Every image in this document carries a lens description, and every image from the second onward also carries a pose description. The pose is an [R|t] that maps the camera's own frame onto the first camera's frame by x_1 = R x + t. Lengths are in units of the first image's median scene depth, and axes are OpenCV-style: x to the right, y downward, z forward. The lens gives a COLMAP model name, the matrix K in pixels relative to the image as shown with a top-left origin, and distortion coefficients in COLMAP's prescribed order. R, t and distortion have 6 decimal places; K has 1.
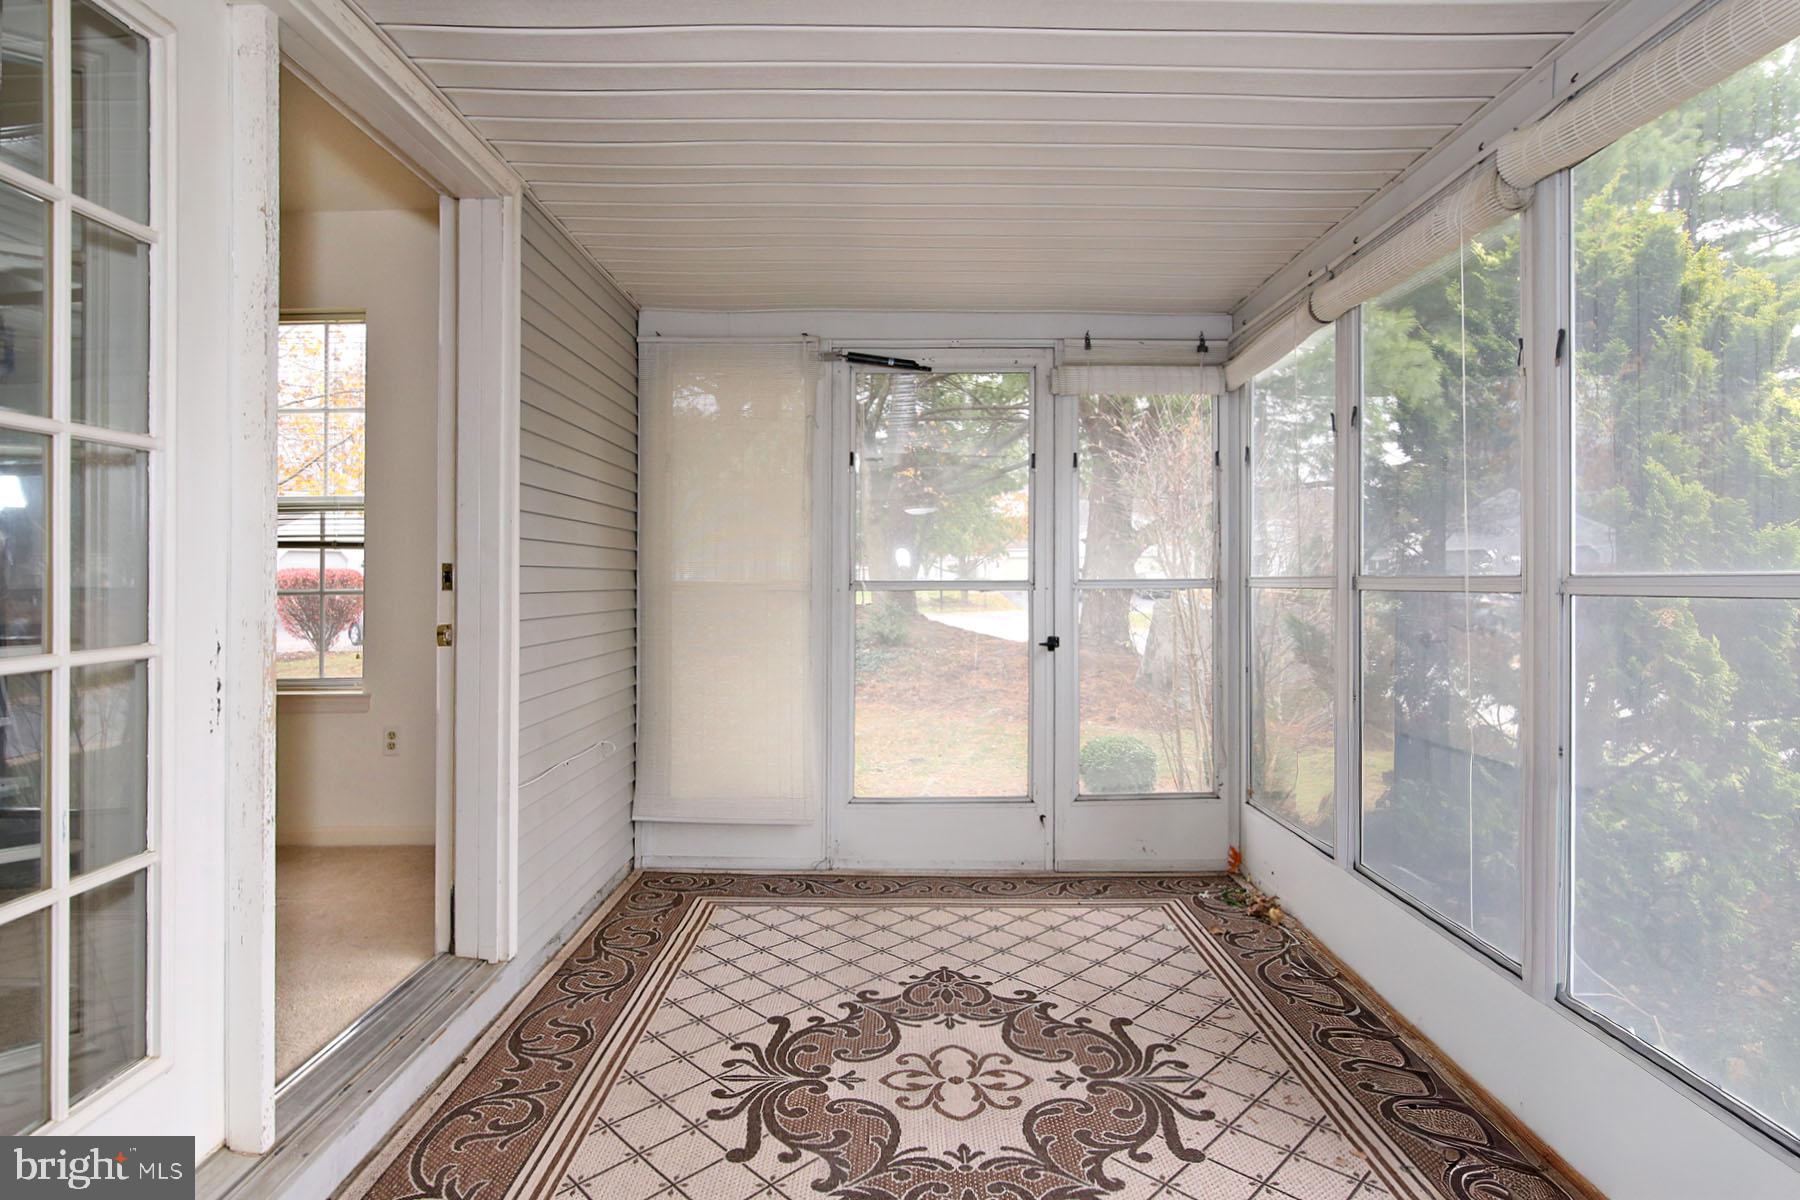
lens RADIAL K [[1071.1, 0, 910.0], [0, 1071.1, 595.7], [0, 0, 1]] dist [0.024692, 0.000769]
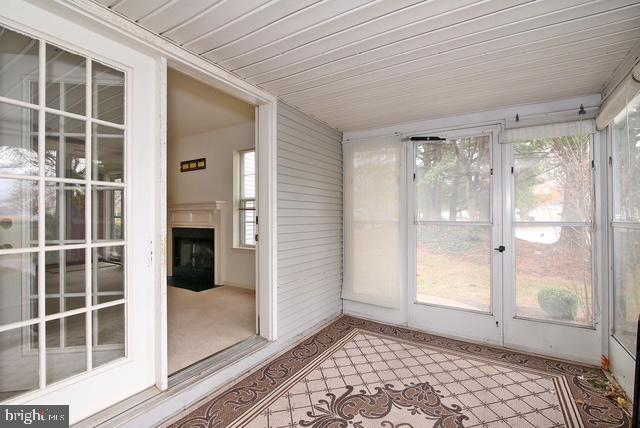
lens RADIAL K [[301.7, 0, 315.4], [0, 301.7, 212.4], [0, 0, 1]] dist [-0.014767, 0.001154]
pose [[0.833140, -0.002956, -0.553055, 0.180040], [-0.011308, 0.999686, -0.022377, -0.017872], [0.552947, 0.024897, 0.832844, 0.263271]]
